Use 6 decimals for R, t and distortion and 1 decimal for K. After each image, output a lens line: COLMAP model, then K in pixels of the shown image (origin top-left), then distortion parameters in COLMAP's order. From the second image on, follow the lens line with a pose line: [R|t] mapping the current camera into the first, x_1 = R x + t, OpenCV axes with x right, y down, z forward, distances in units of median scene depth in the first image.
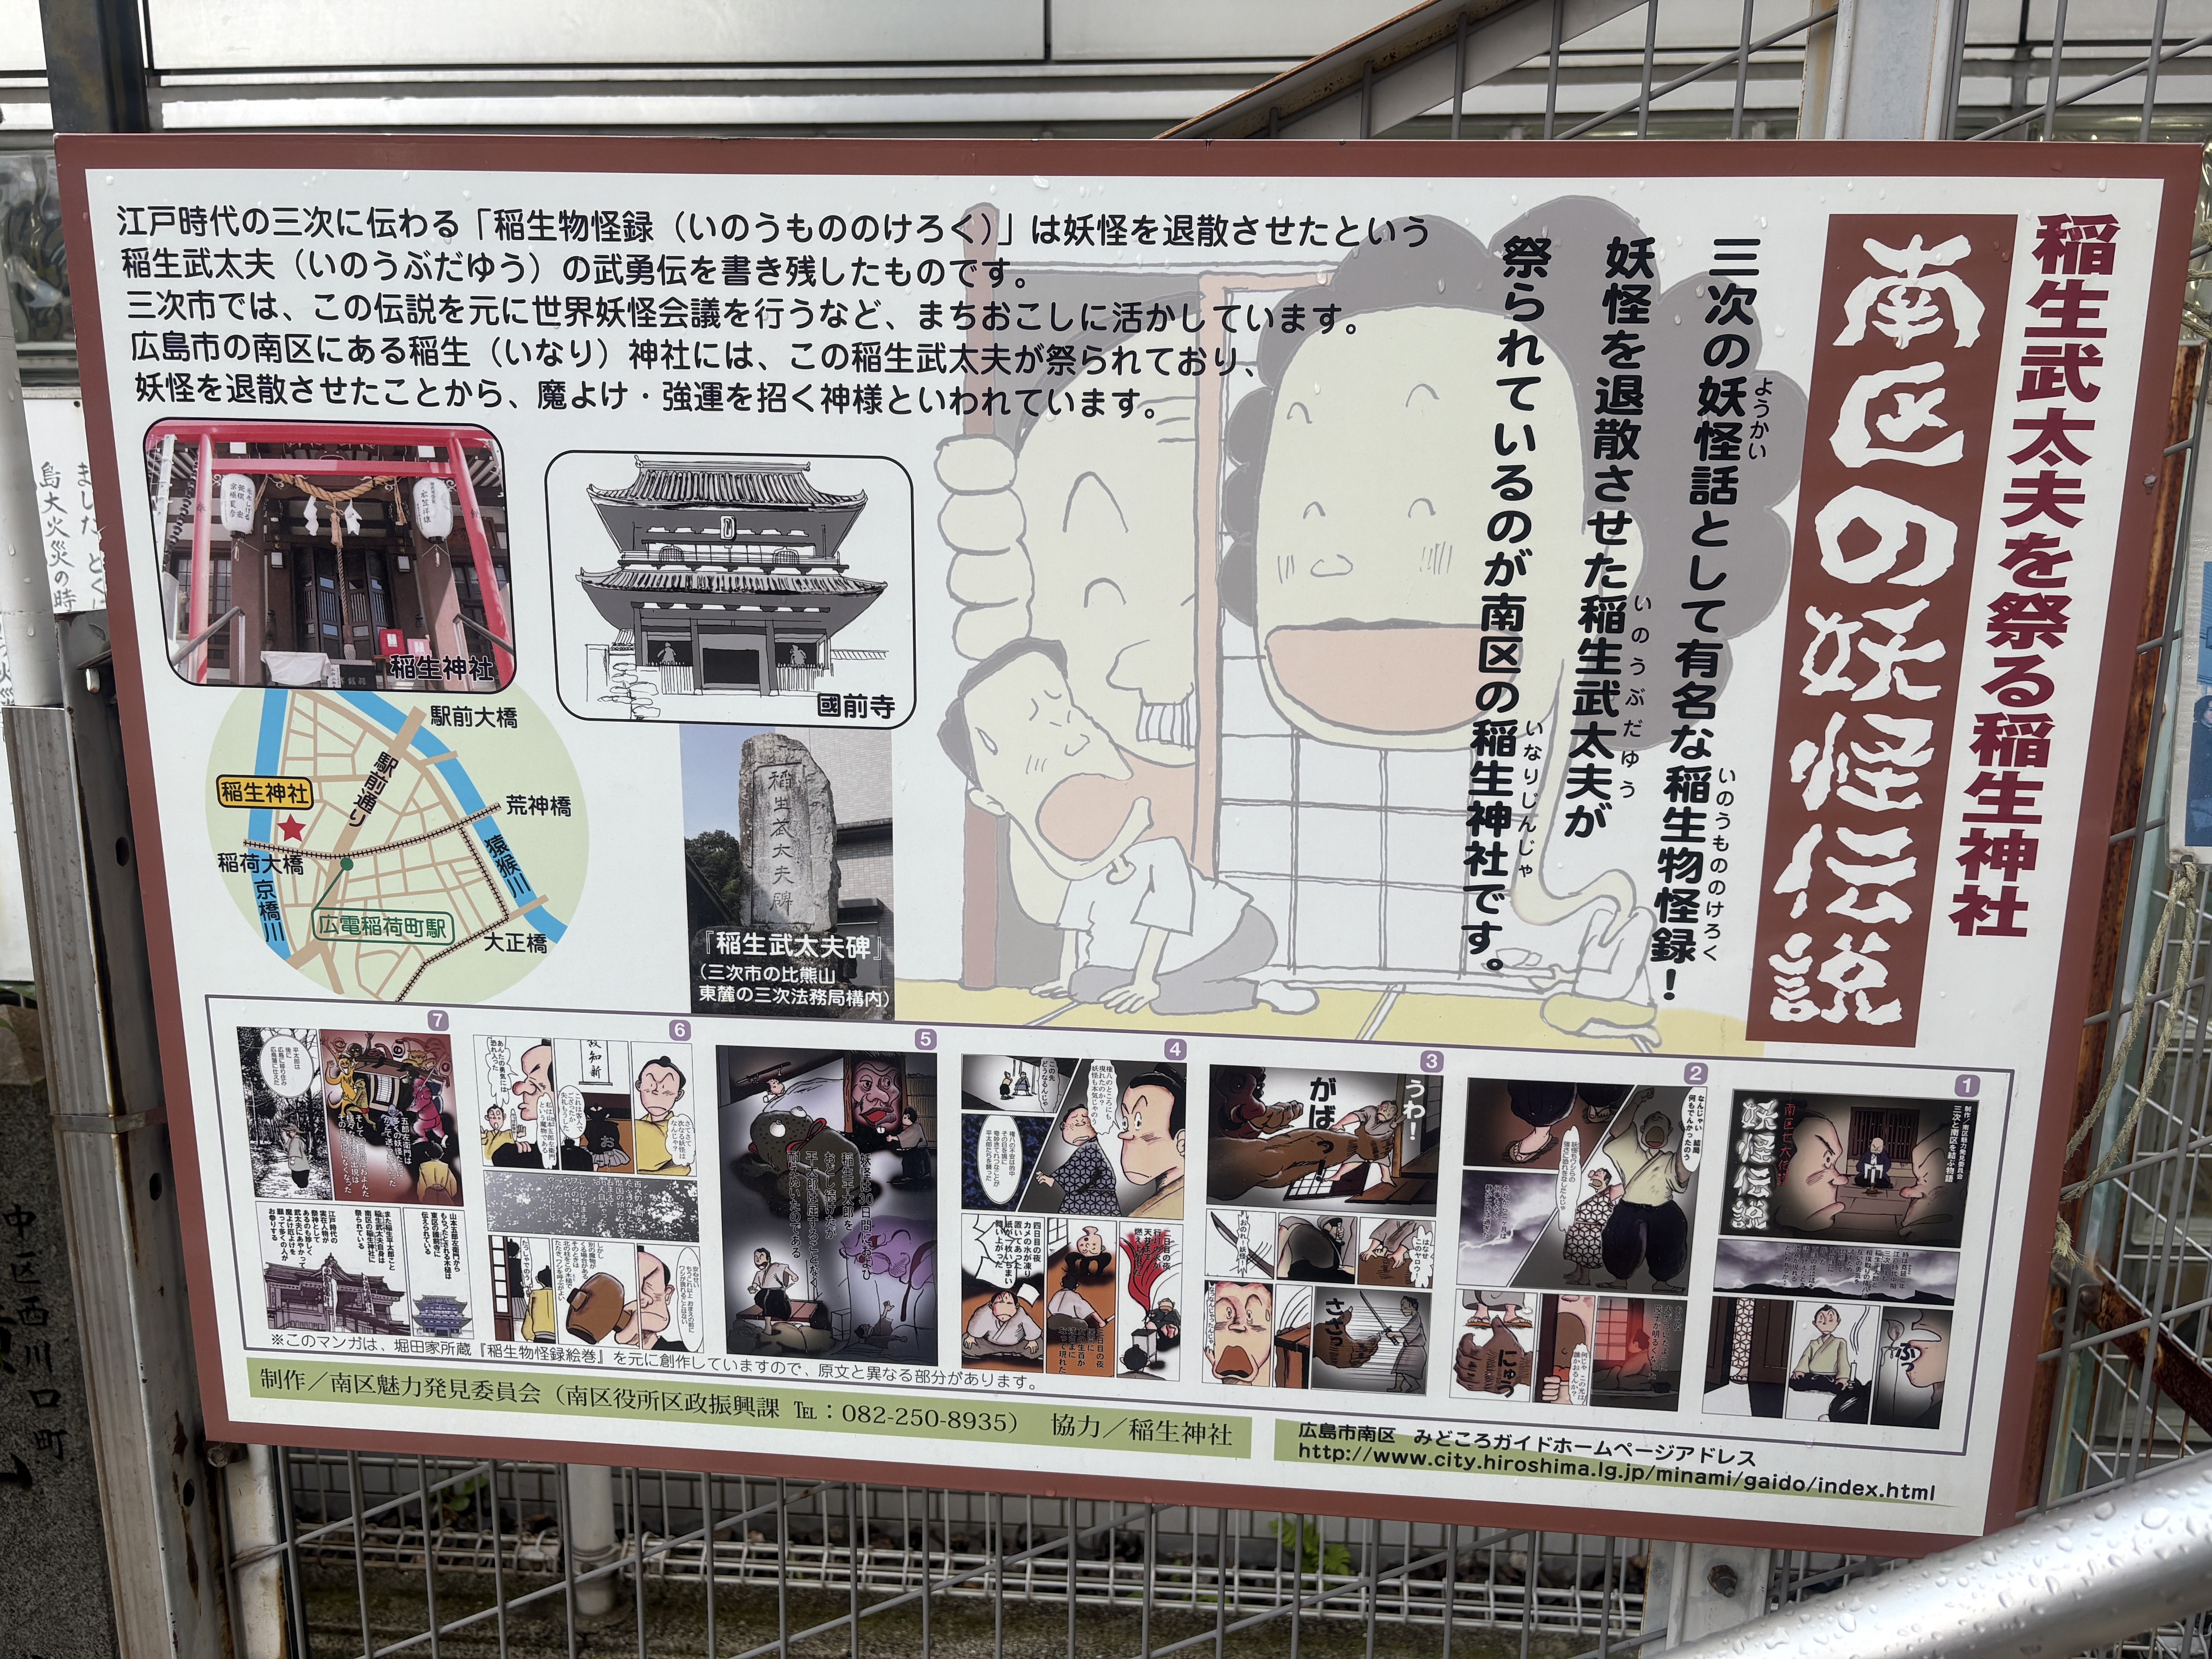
lens RADIAL K [[1651.9, 0, 1106.0], [0, 1651.9, 829.5], [0, 0, 1]] dist [0.085861, -0.145346]
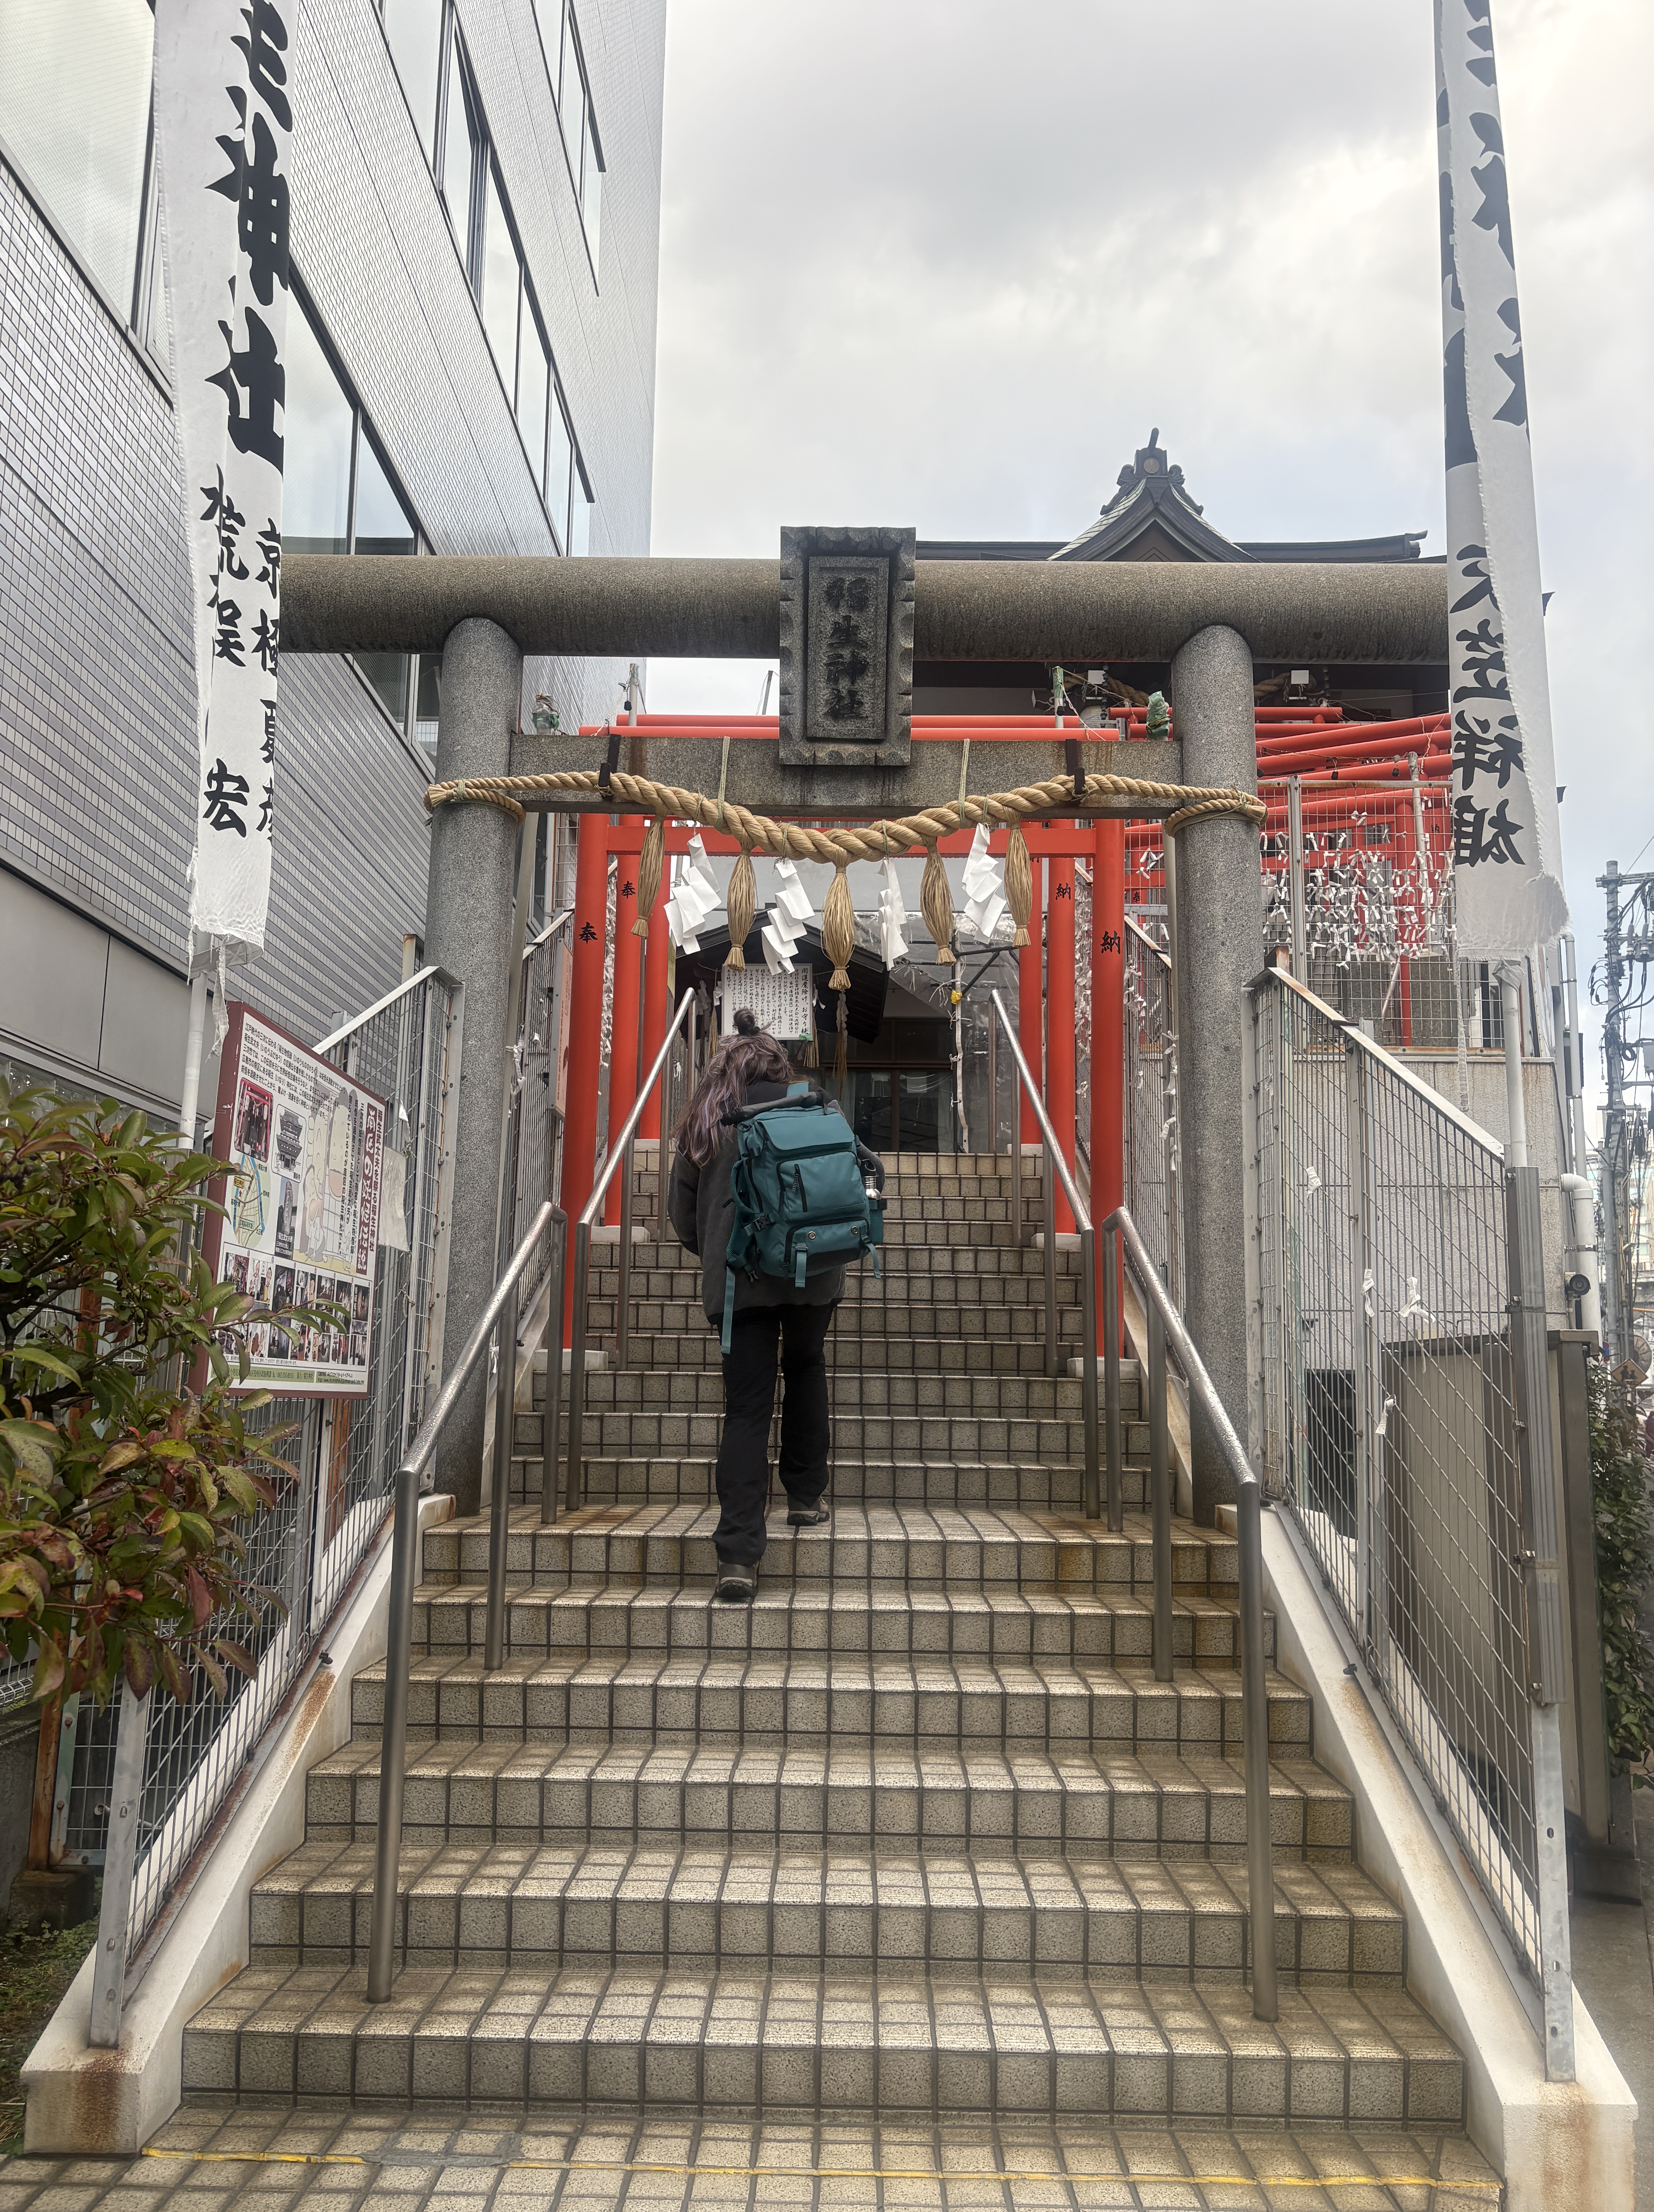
lens RADIAL K [[1651.7, 0, 827.0], [0, 1651.7, 1106.0], [0, 0, 1]] dist [0.085861, -0.145346]
pose [[-0.068743, 0.161656, 0.984450, -4.131419], [0.191227, 0.970622, -0.146032, 0.579445], [-0.979136, 0.178215, -0.097636, 0.107308]]
